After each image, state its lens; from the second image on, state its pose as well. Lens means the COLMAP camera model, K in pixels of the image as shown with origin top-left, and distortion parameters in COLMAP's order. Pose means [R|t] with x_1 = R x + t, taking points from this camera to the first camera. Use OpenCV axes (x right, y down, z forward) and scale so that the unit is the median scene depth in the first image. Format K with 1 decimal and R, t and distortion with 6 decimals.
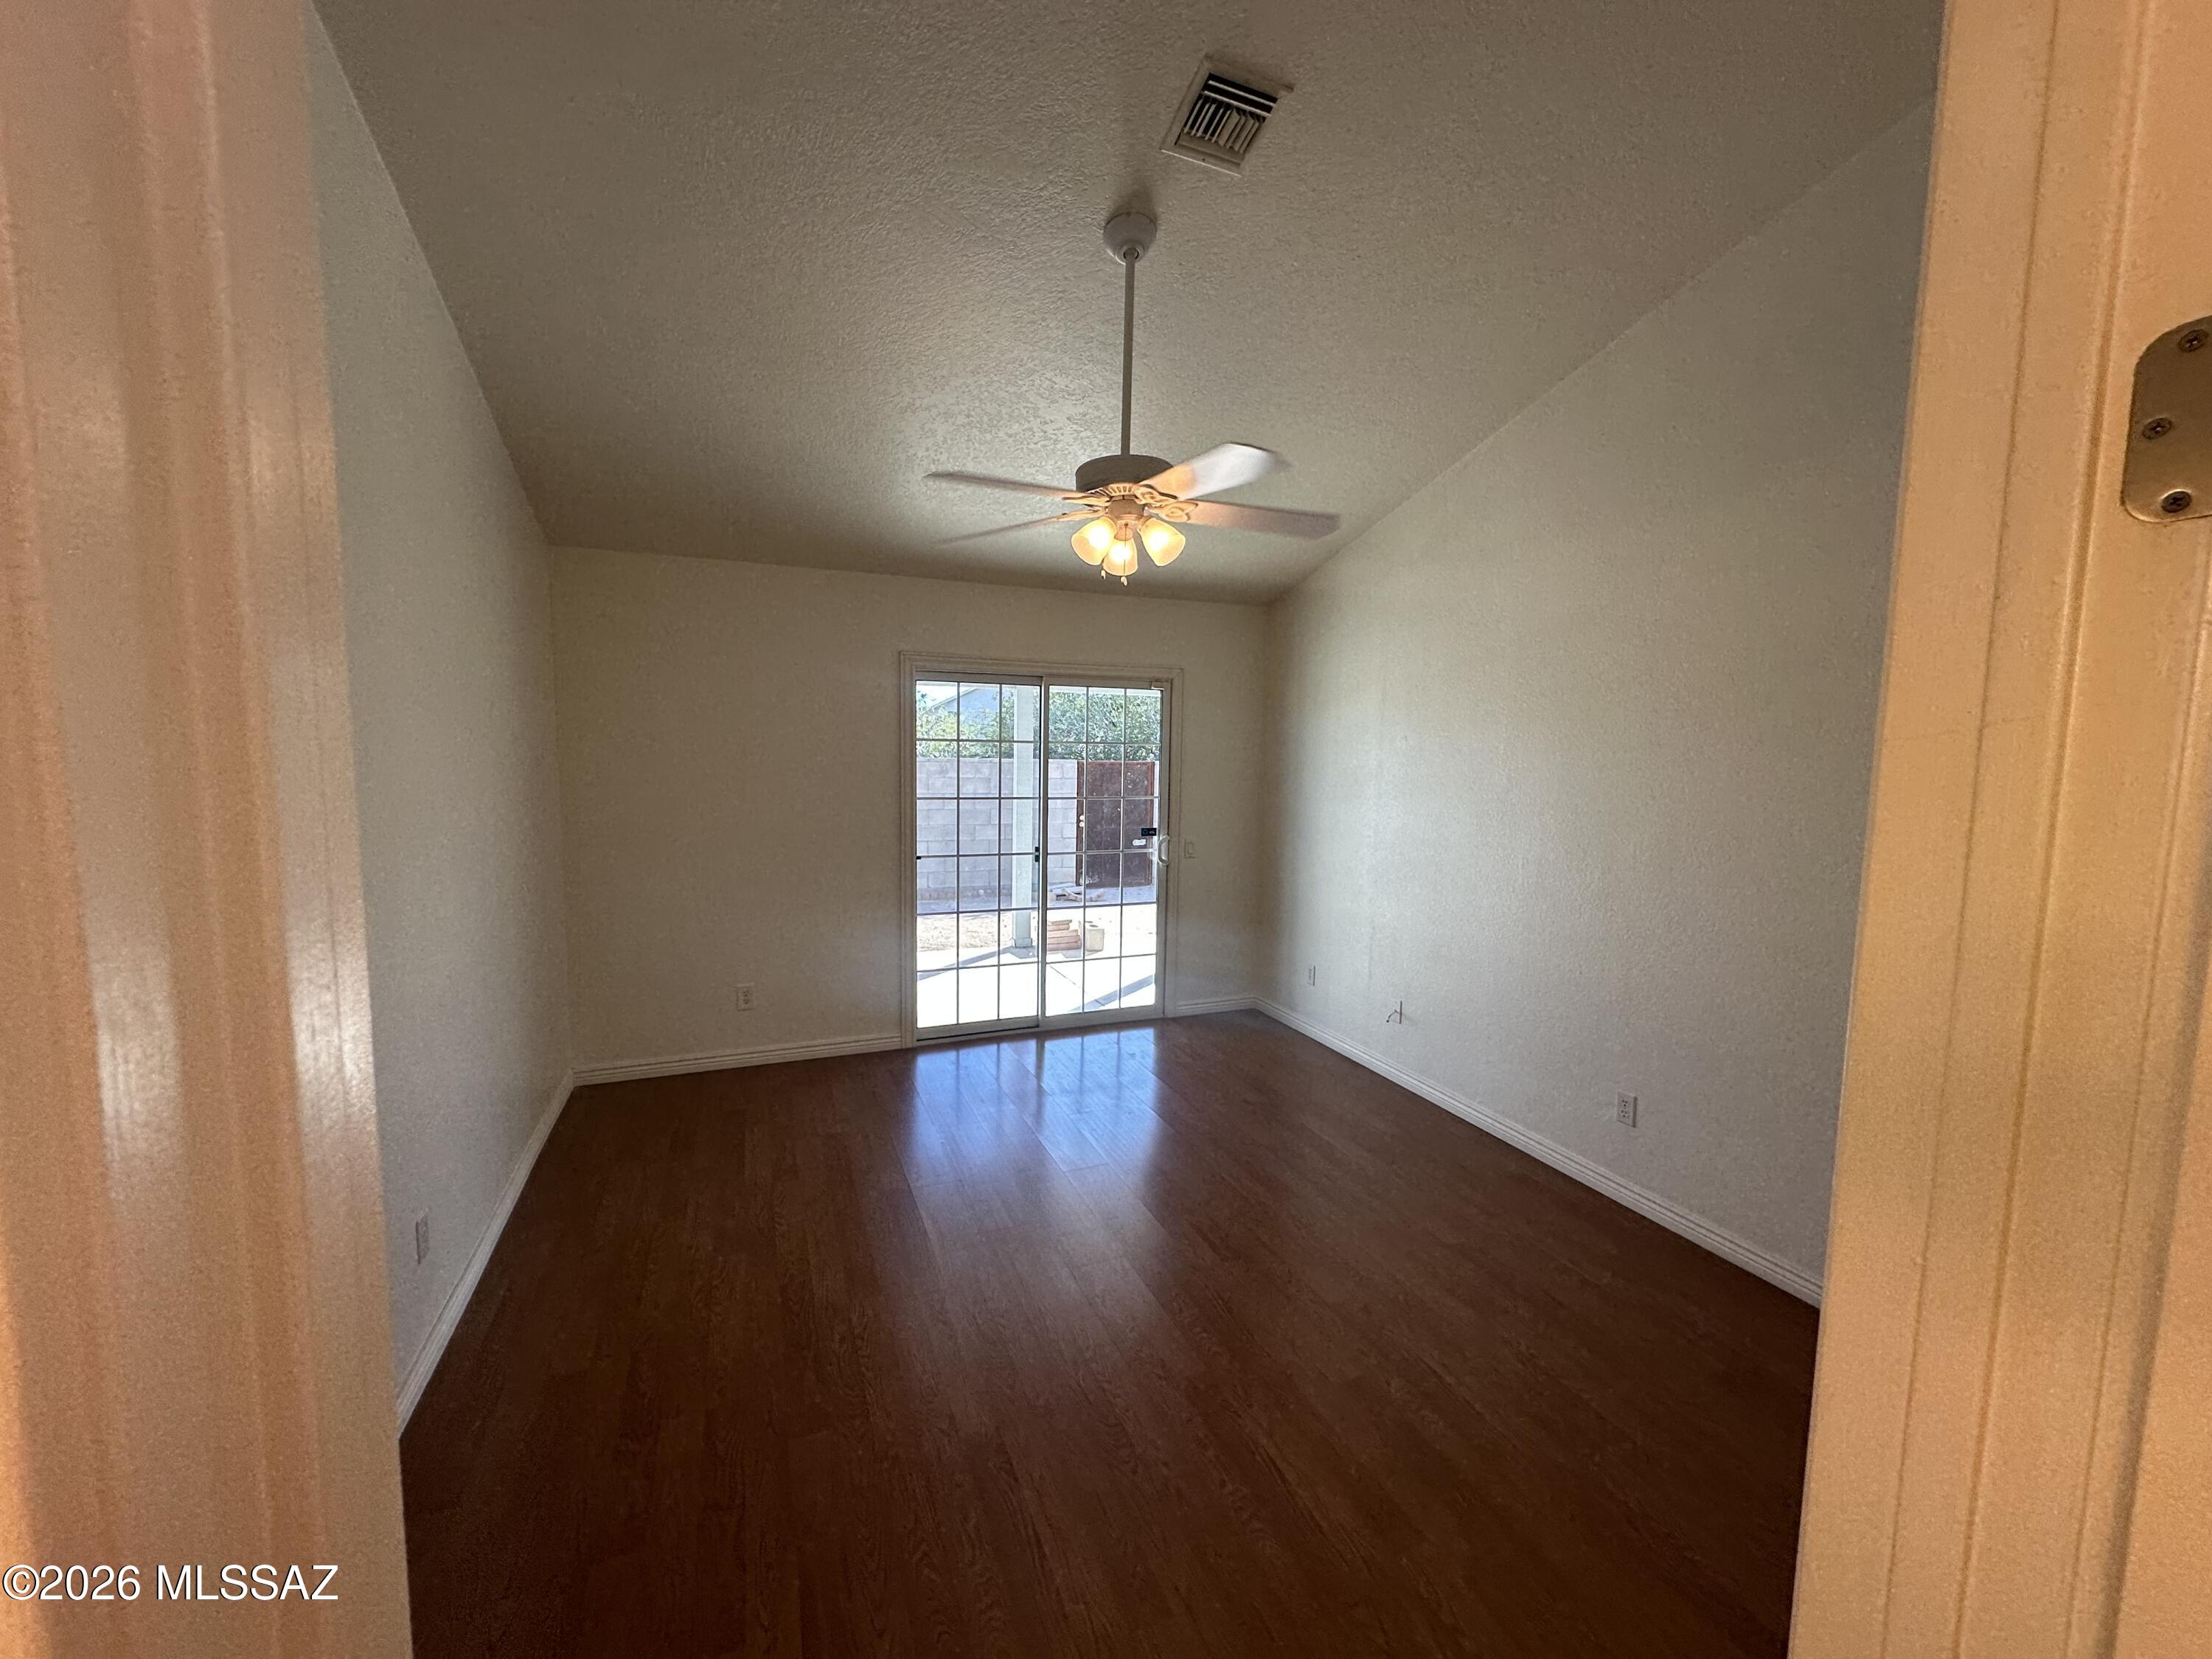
lens RADIAL K [[879.5, 0, 1104.1], [0, 879.5, 830.7], [0, 0, 1]] dist [-0.002212, 0.001240]
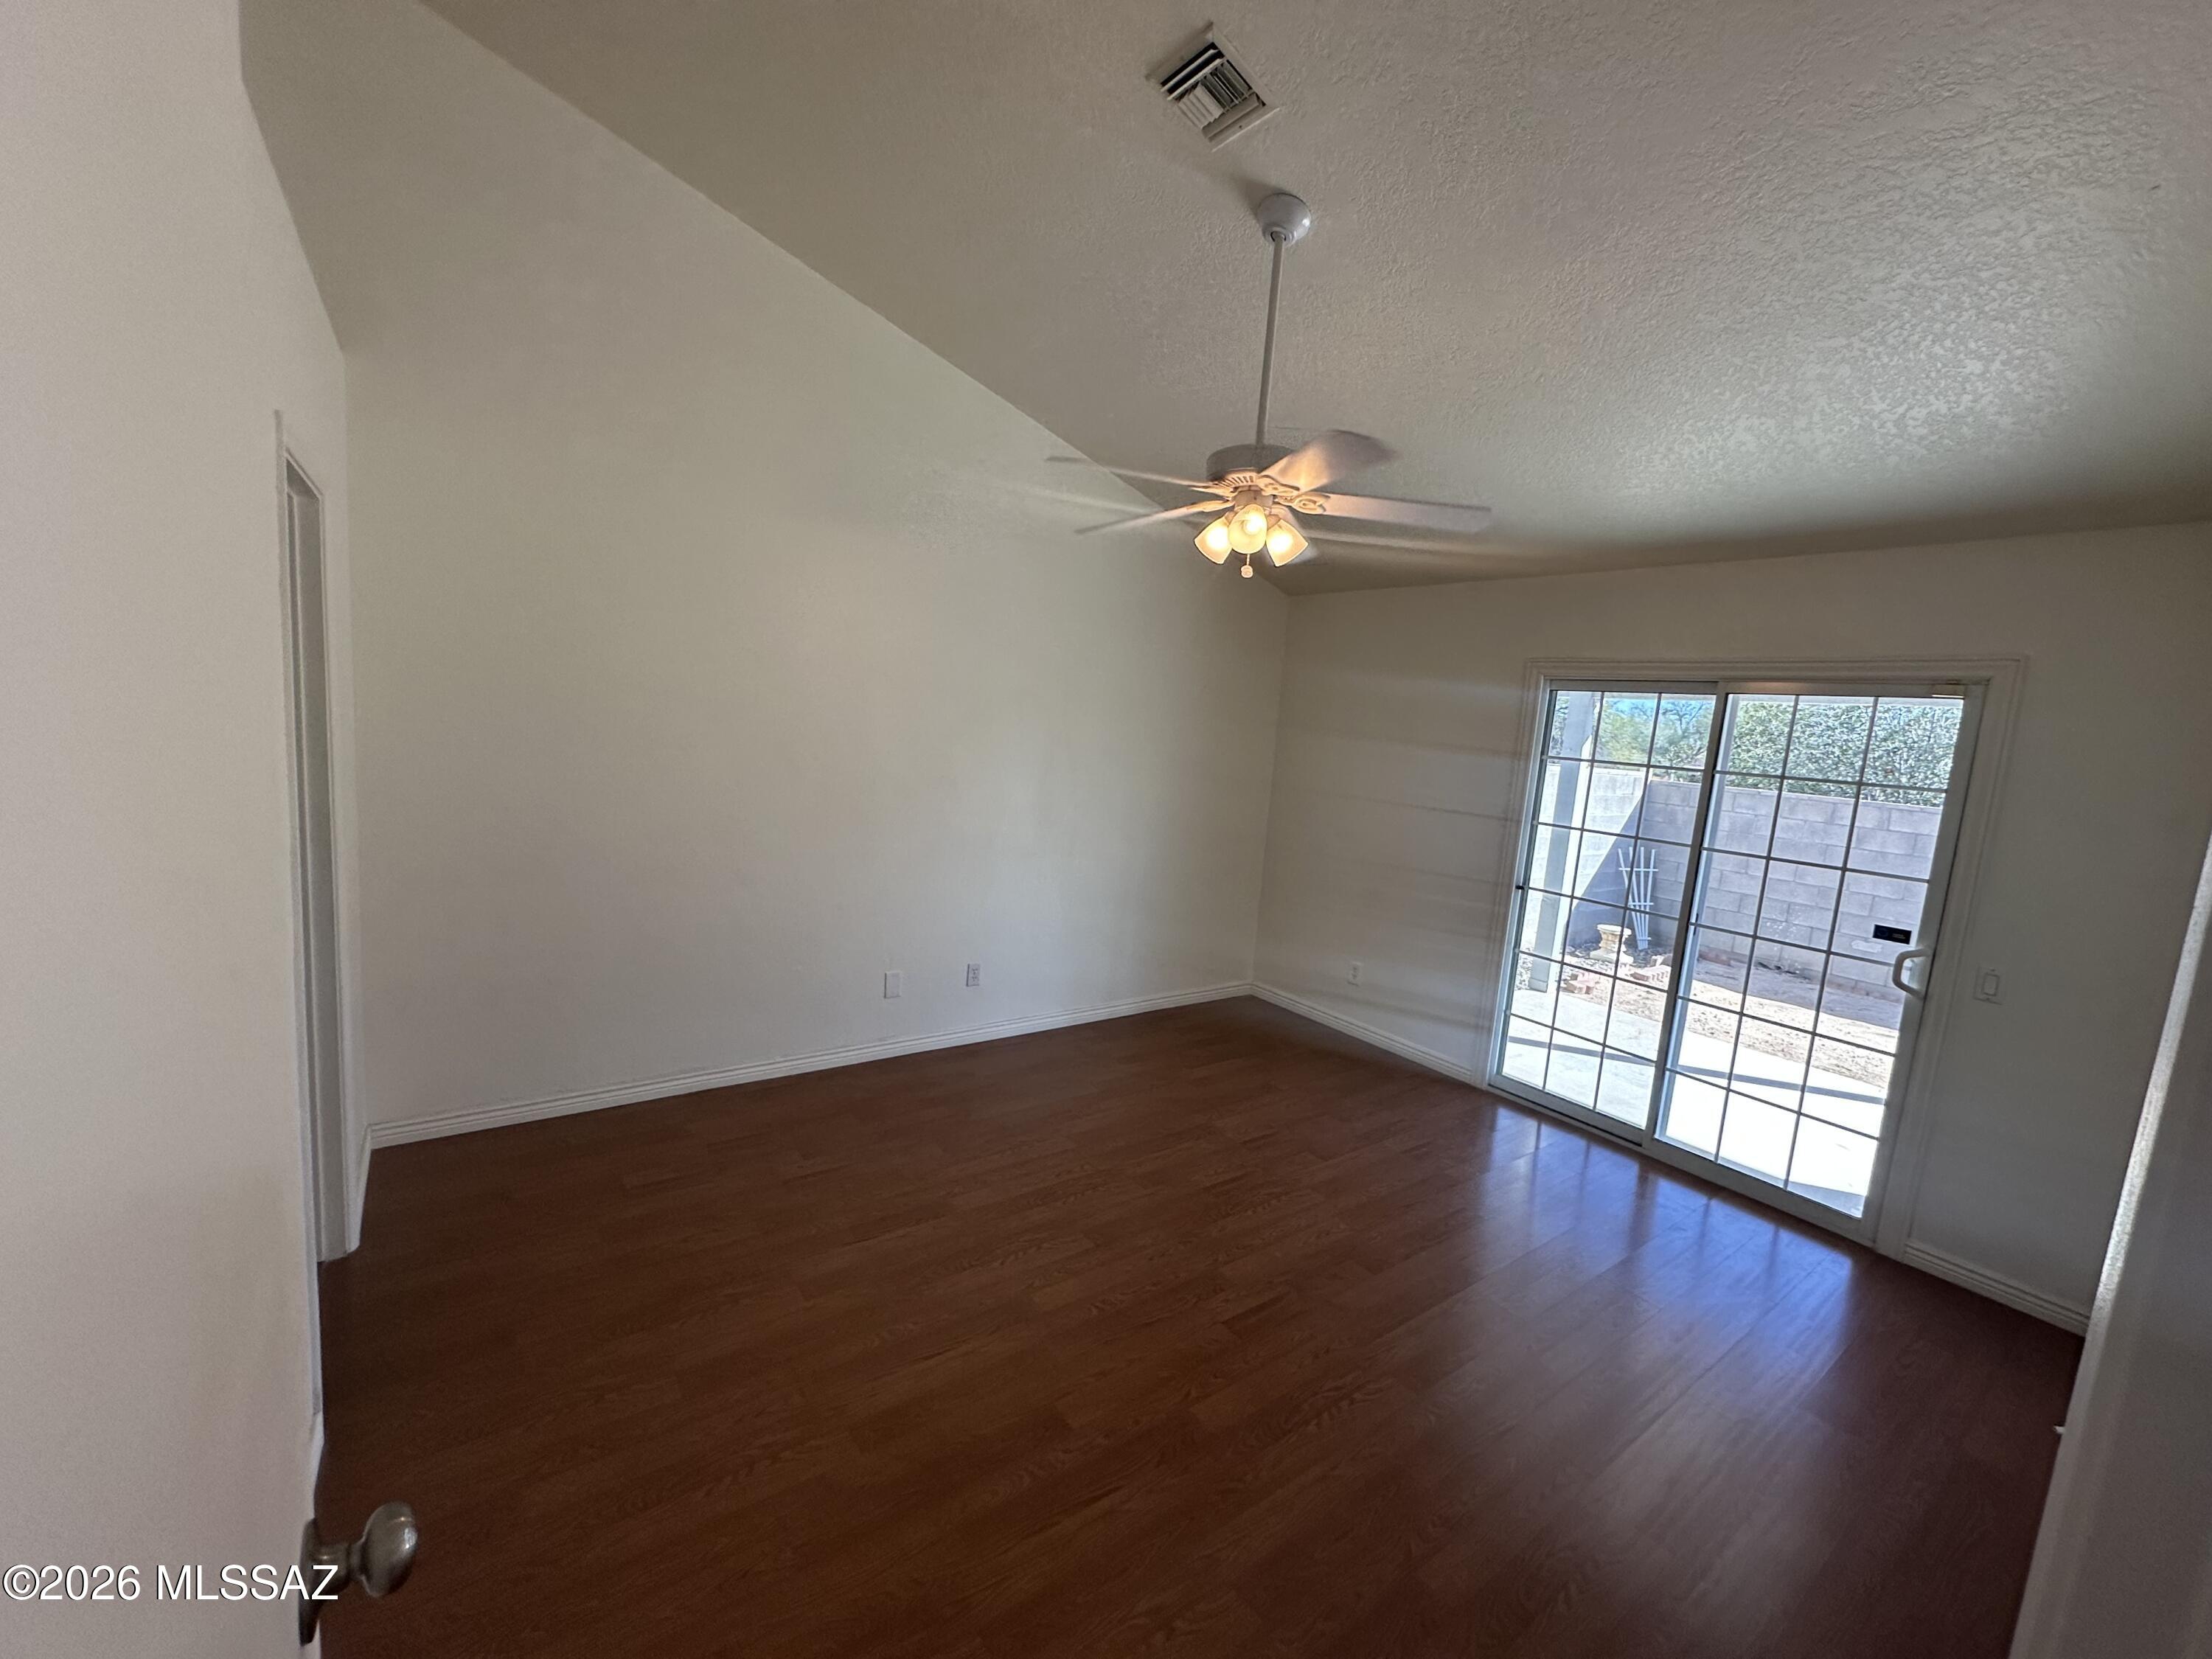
lens RADIAL K [[879.5, 0, 1099.9], [0, 879.5, 821.4], [0, 0, 1]] dist [-0.002212, 0.001240]
pose [[0.240314, 0.113941, -0.963985, 0.691330], [-0.180416, 0.981026, 0.070979, -0.026595], [0.953782, 0.156861, 0.256311, 0.448363]]
